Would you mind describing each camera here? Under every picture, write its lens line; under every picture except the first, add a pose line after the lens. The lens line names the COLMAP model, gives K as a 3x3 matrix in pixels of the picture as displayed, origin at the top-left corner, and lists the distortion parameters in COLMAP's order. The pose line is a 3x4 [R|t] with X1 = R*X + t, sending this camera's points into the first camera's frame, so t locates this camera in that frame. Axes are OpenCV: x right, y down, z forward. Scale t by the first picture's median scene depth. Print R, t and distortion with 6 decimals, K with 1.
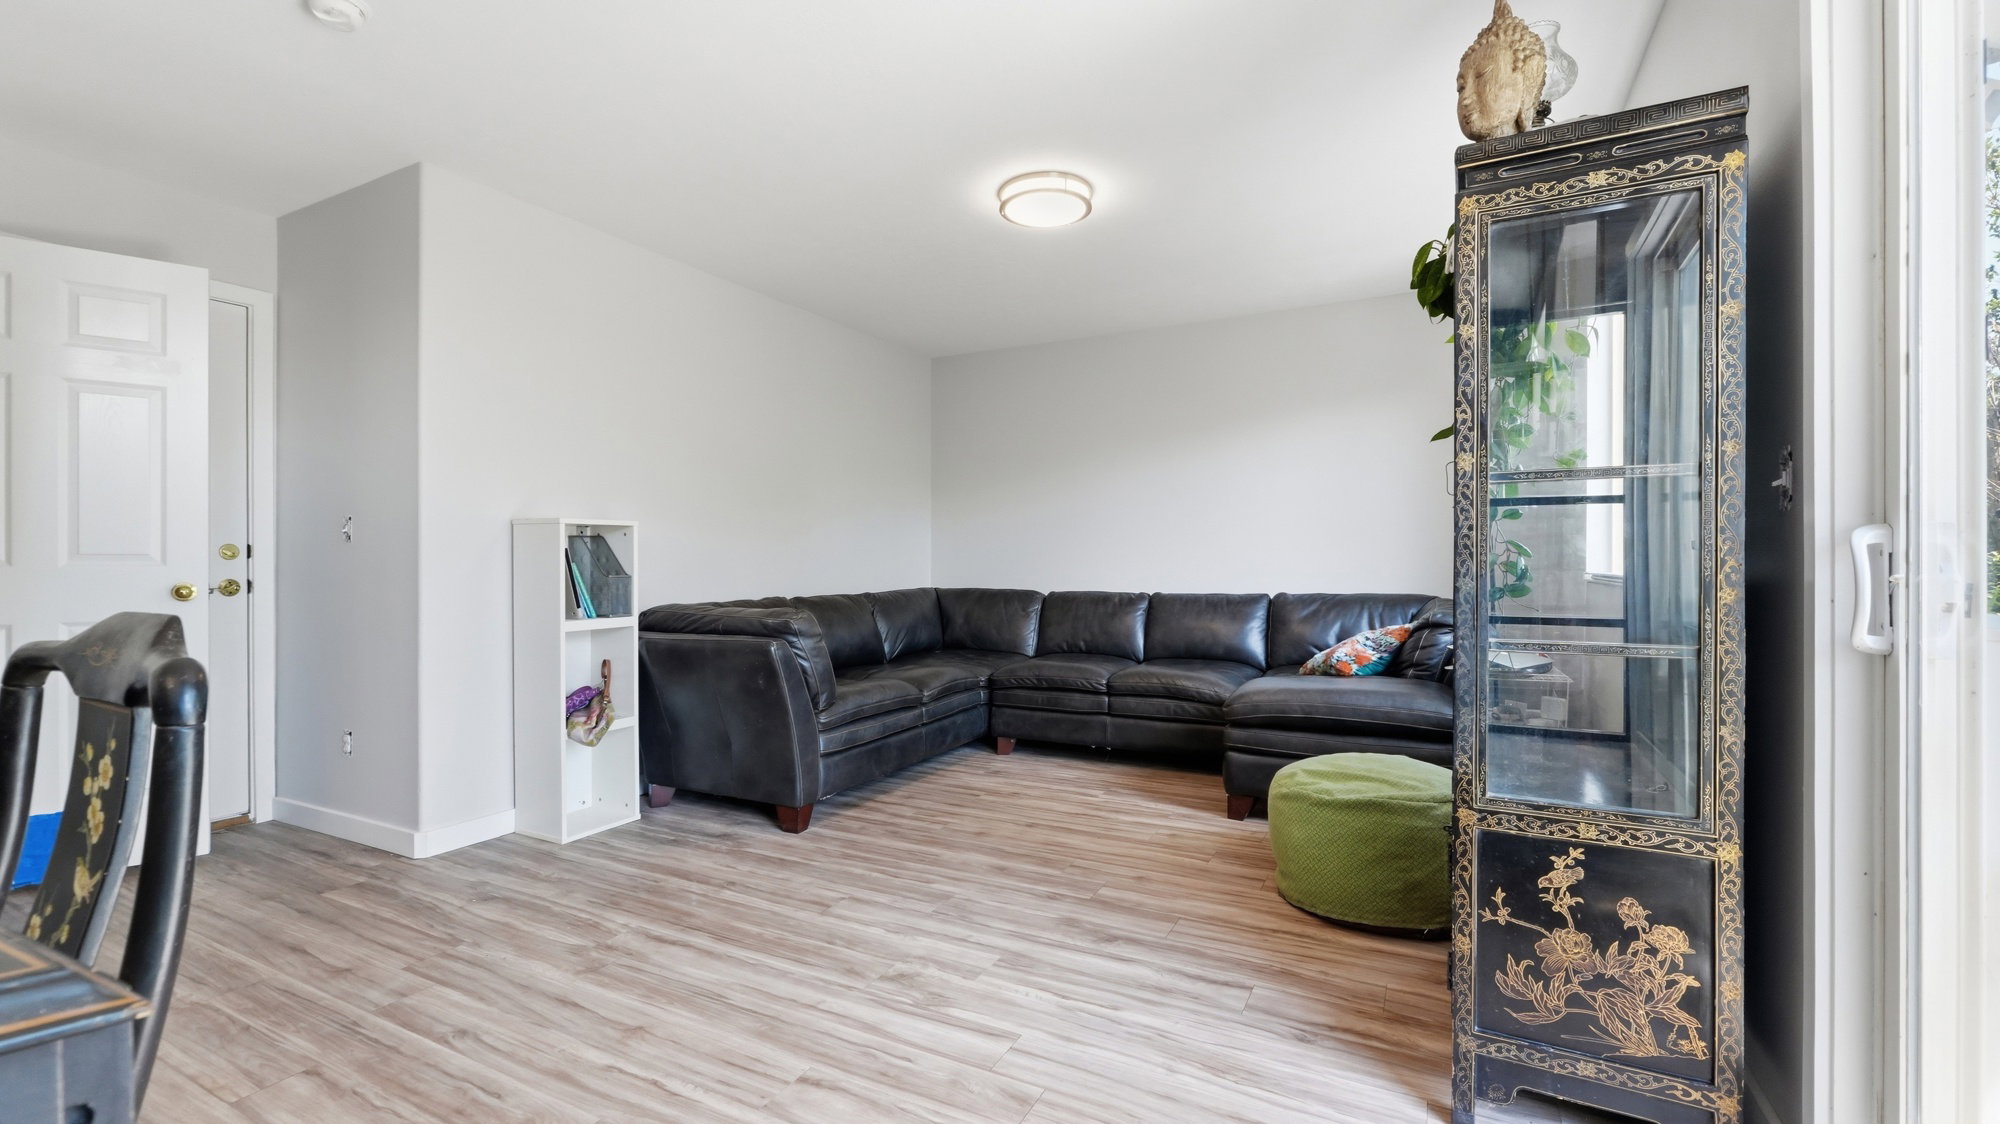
lens RADIAL K [[853.6, 0, 1002.7], [0, 853.6, 556.8], [0, 0, 1]] dist [-0.003084, 0.000539]
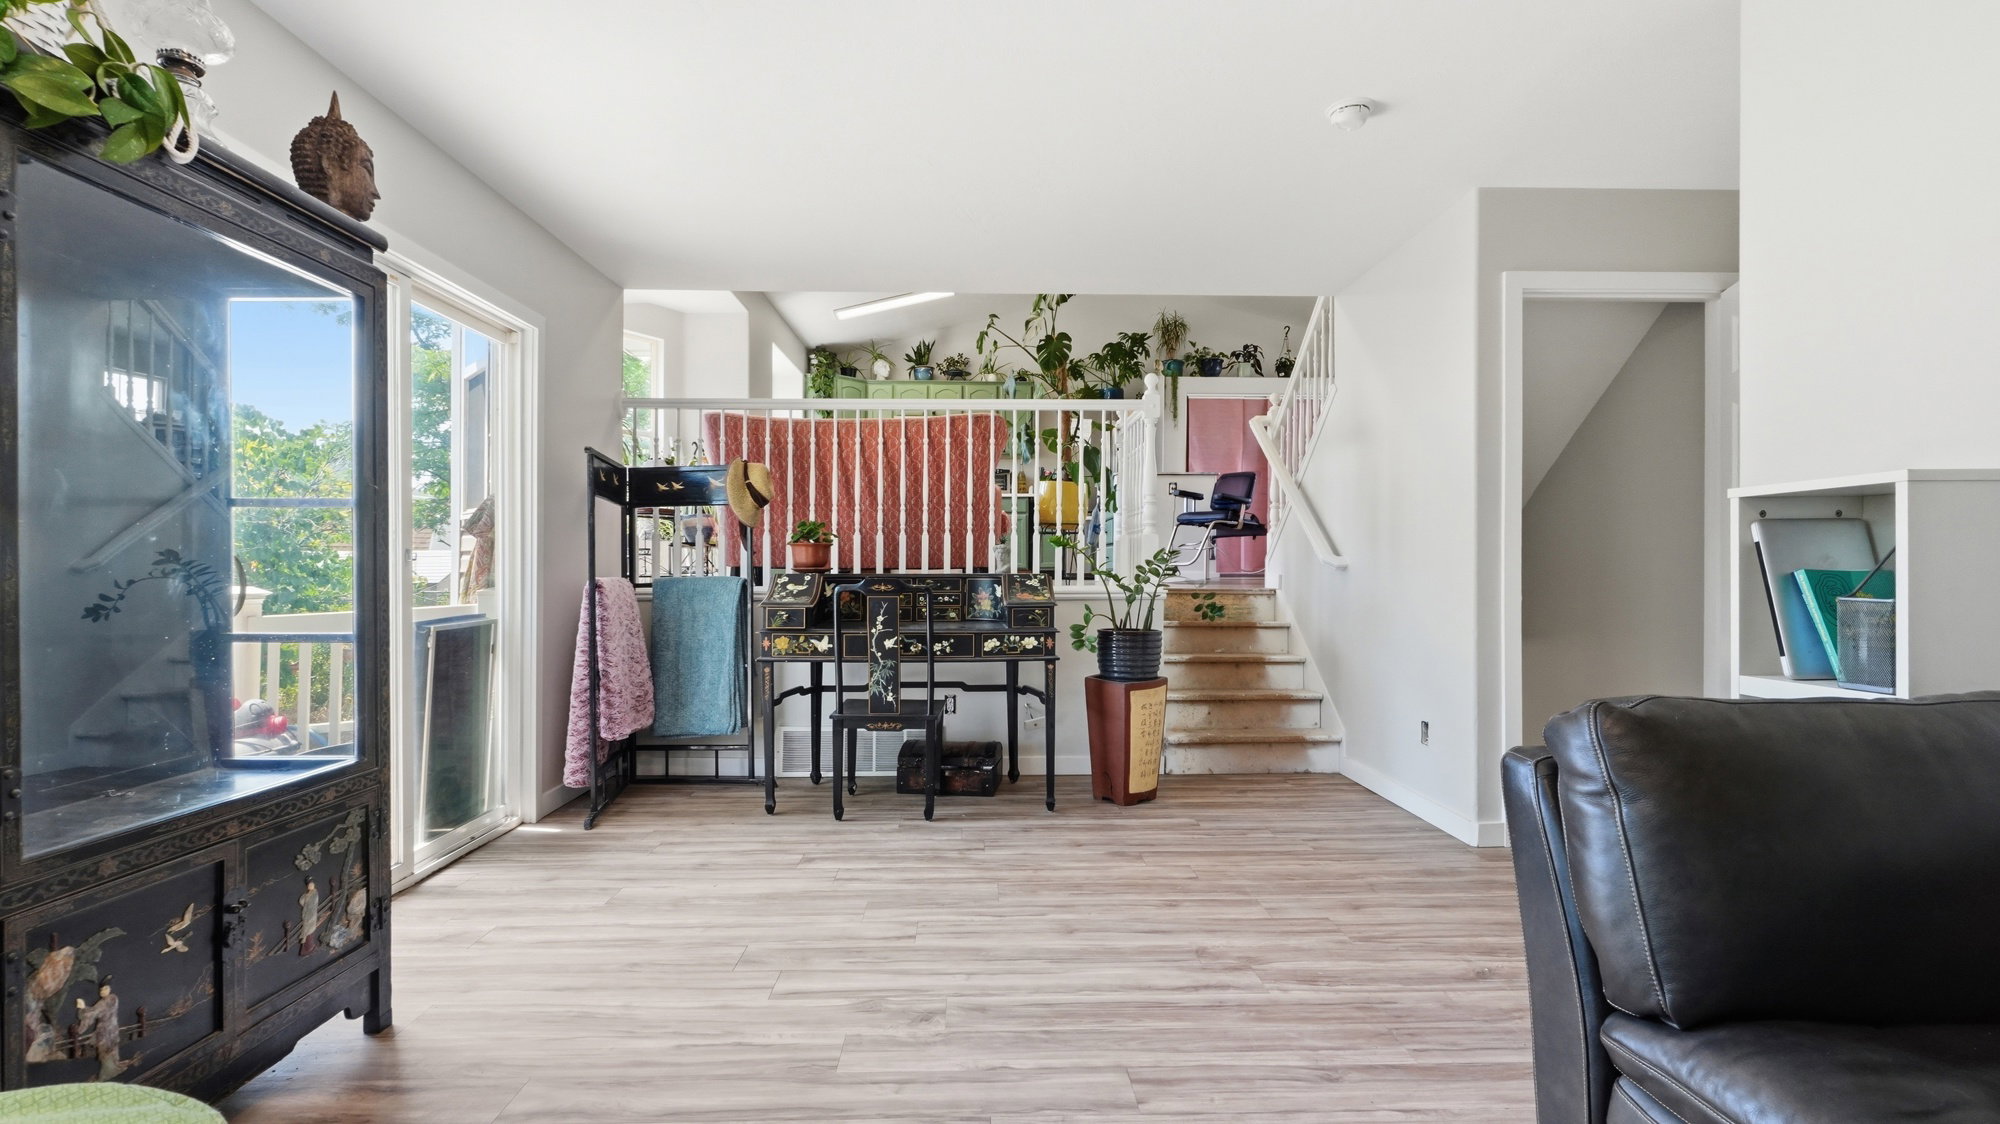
lens RADIAL K [[853.6, 0, 991.3], [0, 853.6, 574.9], [0, 0, 1]] dist [-0.003084, 0.000539]
pose [[-0.875185, 0.008537, -0.483713, 0.217883], [0.006510, 0.999962, 0.005870, 0.005957], [0.483744, 0.001988, -0.875207, 1.536882]]
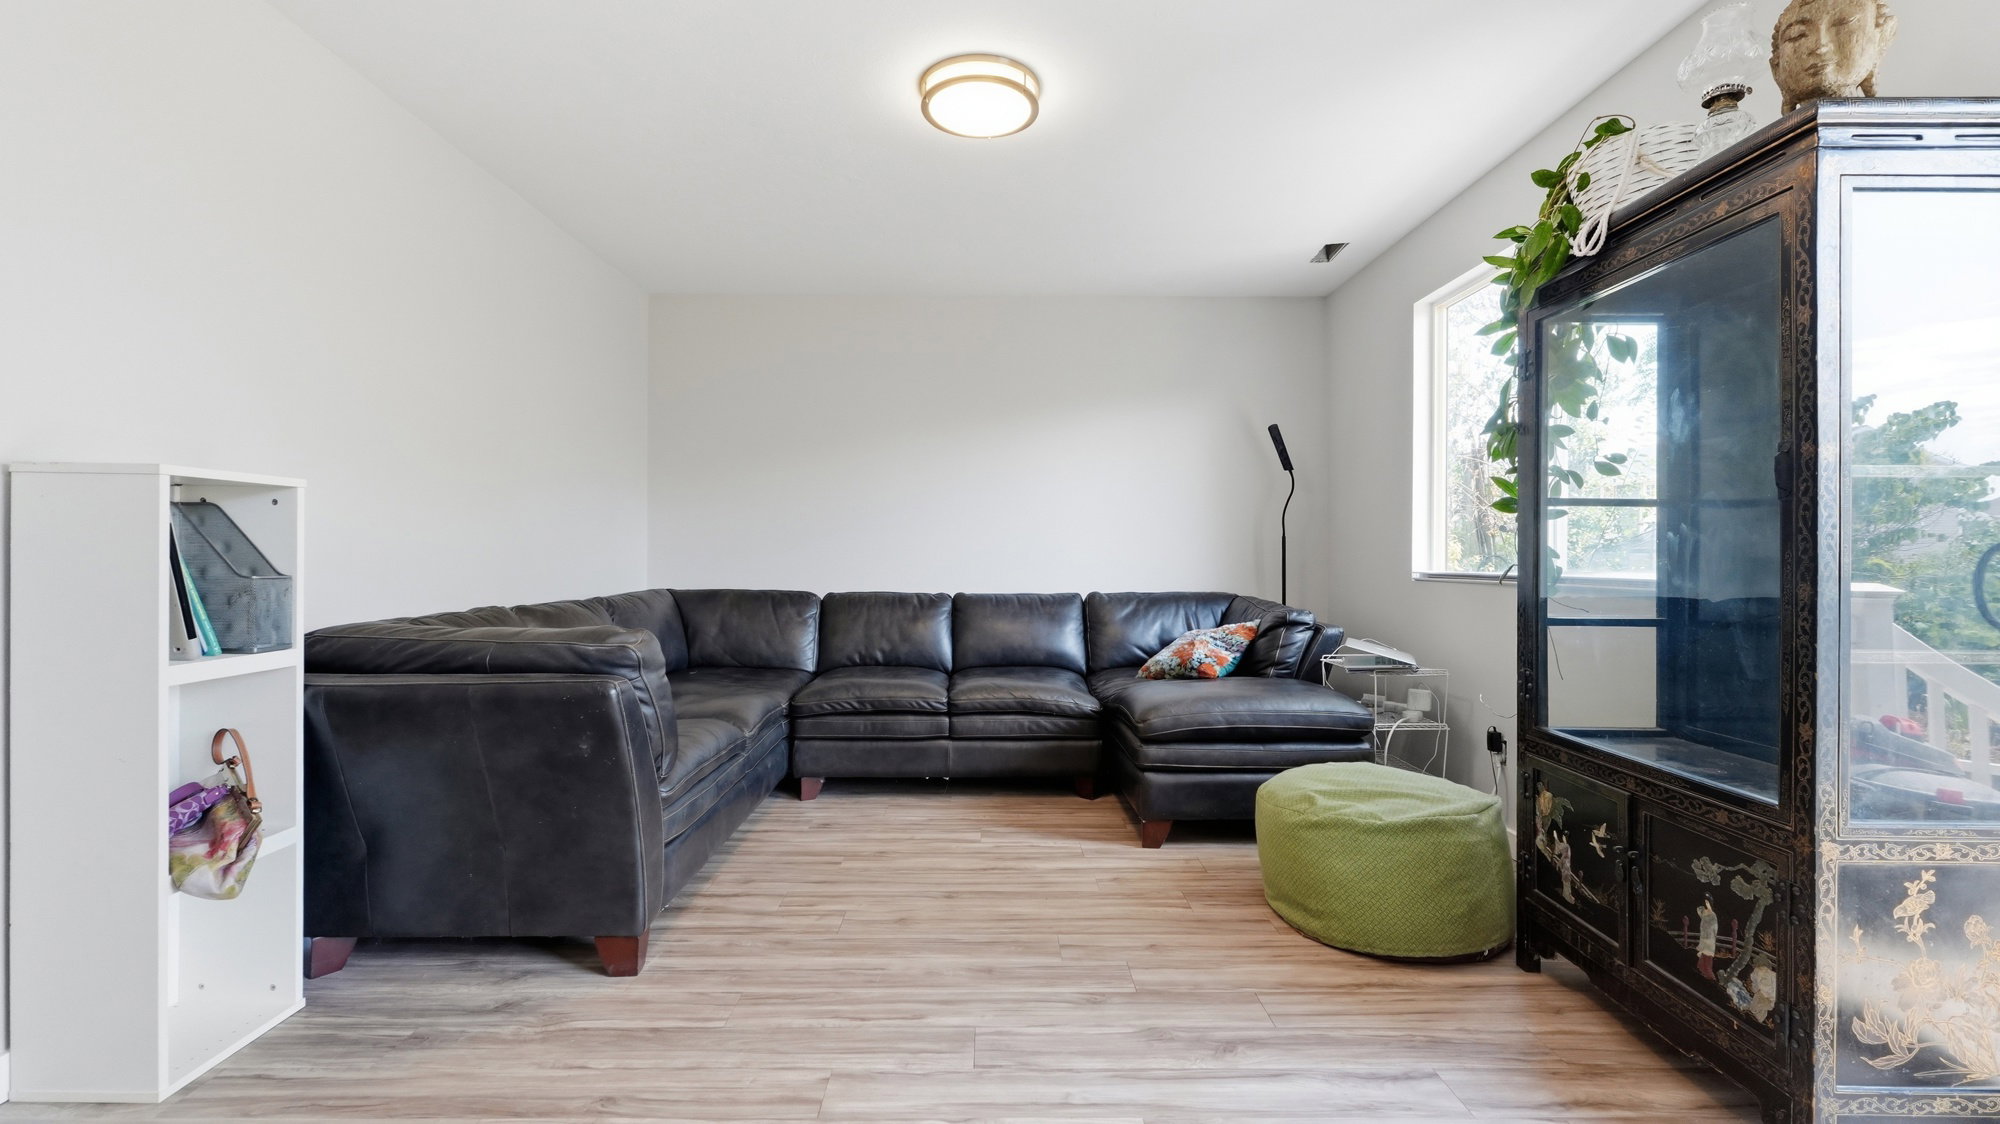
lens RADIAL K [[853.6, 0, 999.9], [0, 853.6, 553.1], [0, 0, 1]] dist [-0.003084, 0.000539]
pose [[0.880381, 0.011383, 0.474130, -0.390063], [-0.011706, 0.999929, -0.002270, 0.003821], [-0.474122, -0.003551, 0.880452, 0.382778]]
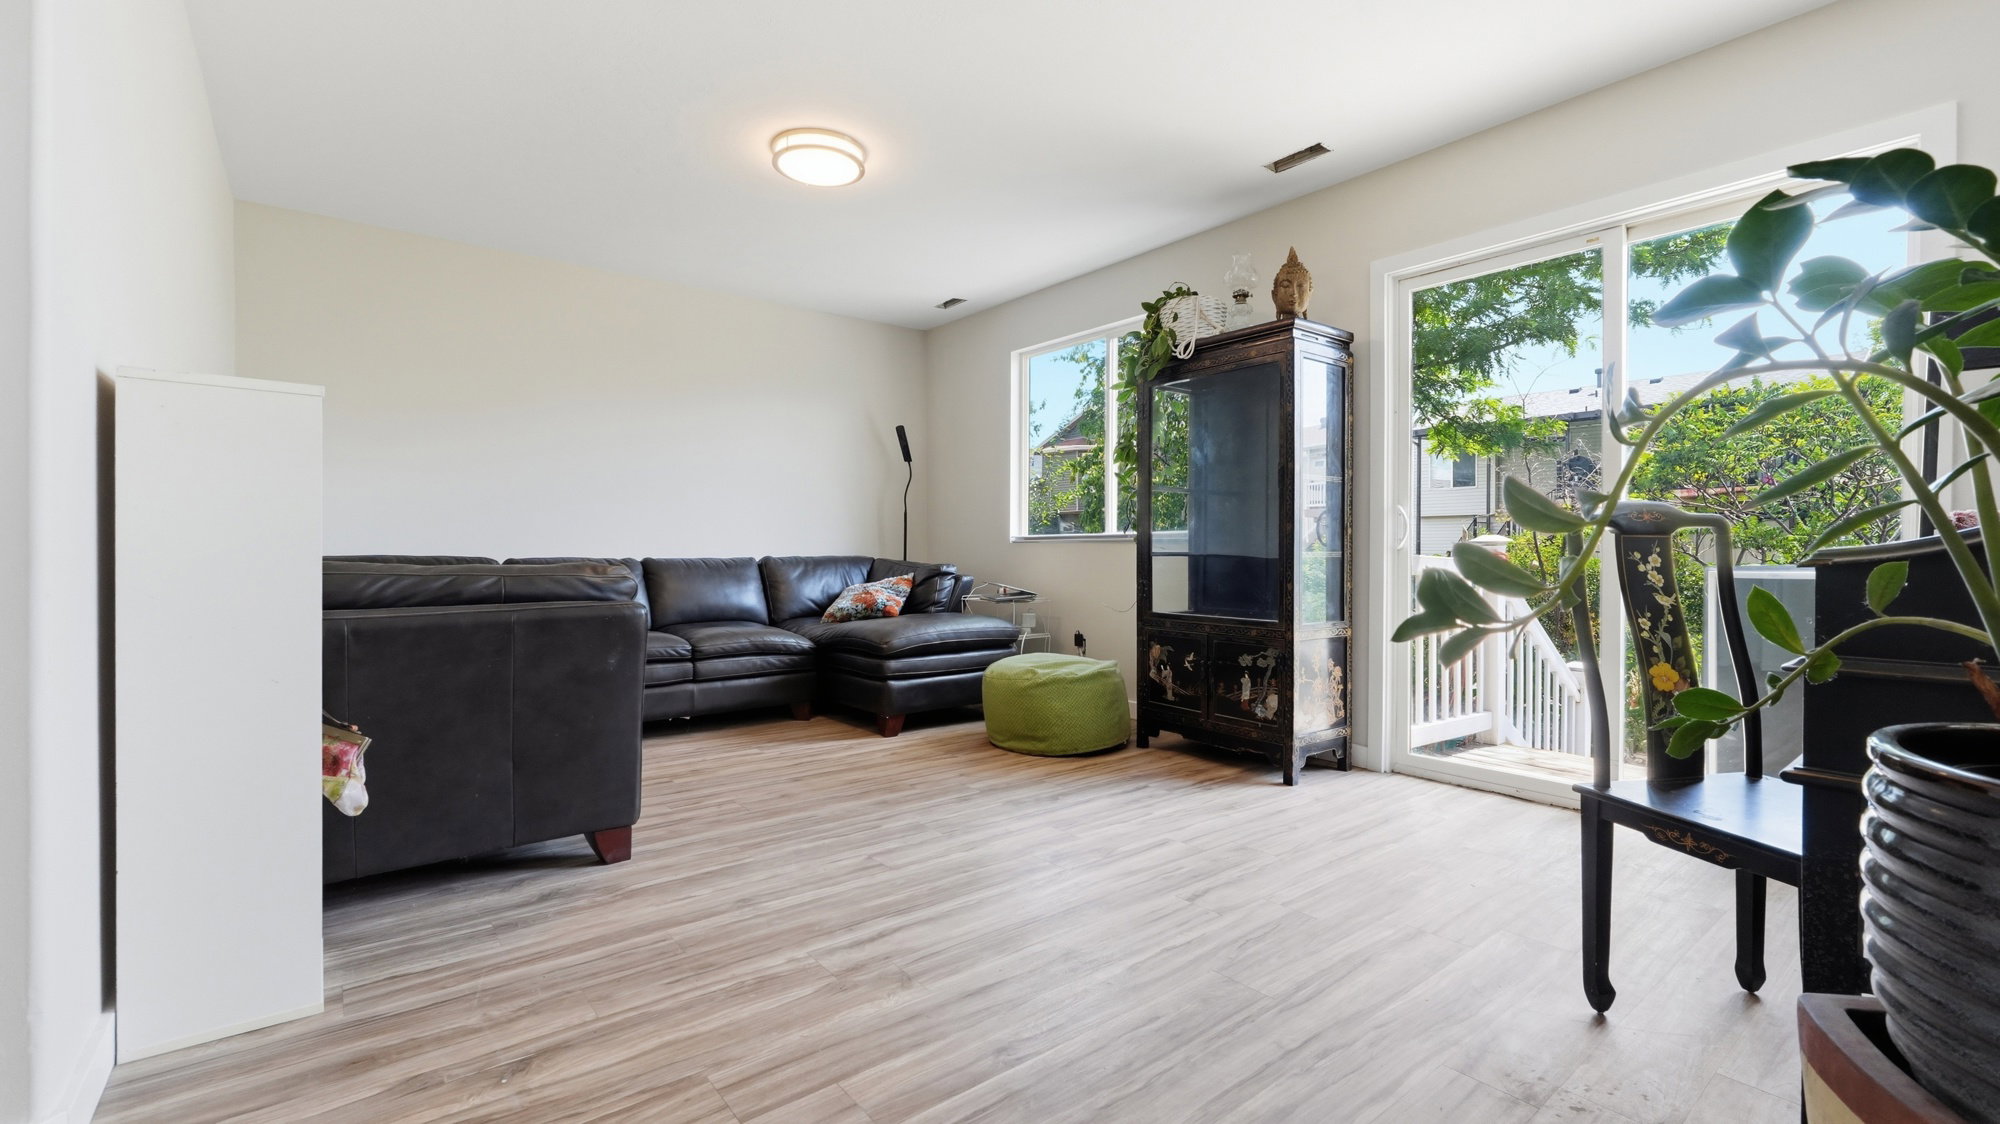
lens RADIAL K [[853.6, 0, 1005.5], [0, 853.6, 554.7], [0, 0, 1]] dist [-0.003084, 0.000539]
pose [[0.393927, 0.002666, 0.919138, -1.018733], [-0.008823, 0.999961, 0.000881, 0.065648], [-0.919099, -0.008456, 0.393935, 0.506033]]
